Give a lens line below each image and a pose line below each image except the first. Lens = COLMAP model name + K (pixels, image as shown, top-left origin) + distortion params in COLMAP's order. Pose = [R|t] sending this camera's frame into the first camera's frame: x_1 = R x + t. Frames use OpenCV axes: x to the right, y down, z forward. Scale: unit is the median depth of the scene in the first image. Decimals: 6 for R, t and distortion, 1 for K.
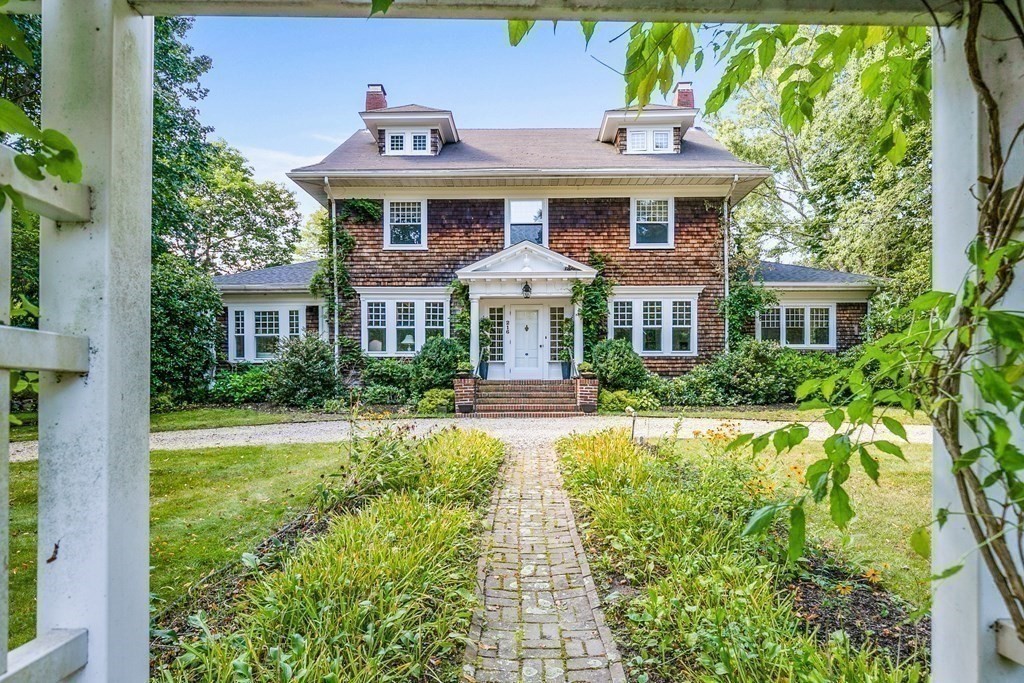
lens RADIAL K [[579.1, 0, 505.7], [0, 579.1, 375.0], [0, 0, 1]] dist [0.002598, 0.000019]
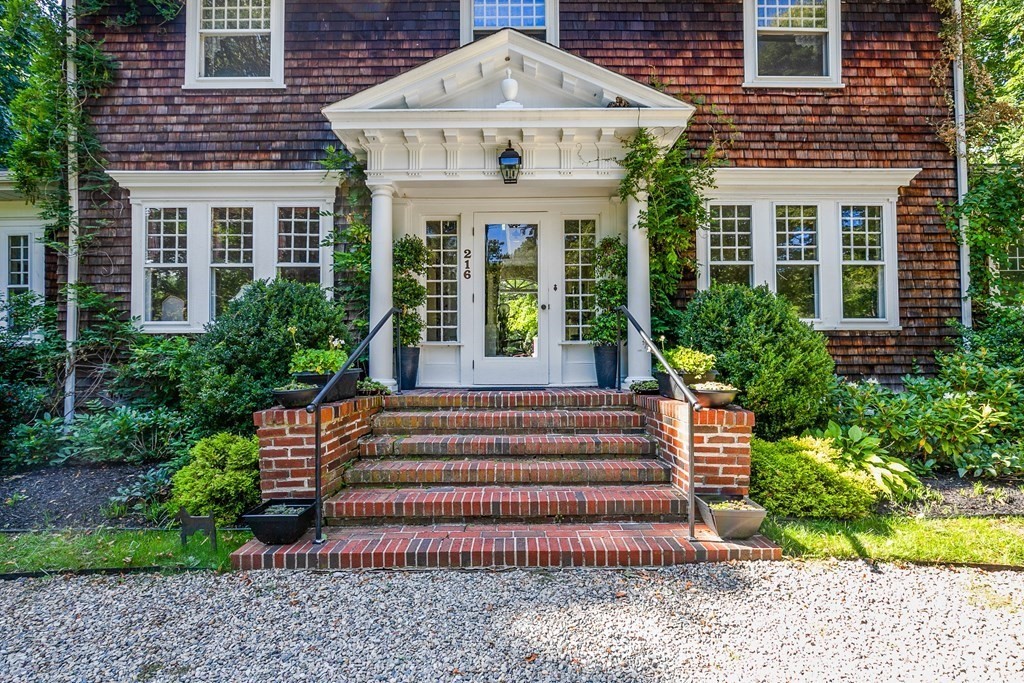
lens RADIAL K [[471.0, 0, 513.5], [0, 471.0, 341.3], [0, 0, 1]] dist [-0.004142, 0.001877]
pose [[0.999493, -0.002364, 0.031761, 0.027163], [0.002797, 0.999903, -0.013621, -0.020104], [-0.031726, 0.013703, 0.999403, 0.650095]]
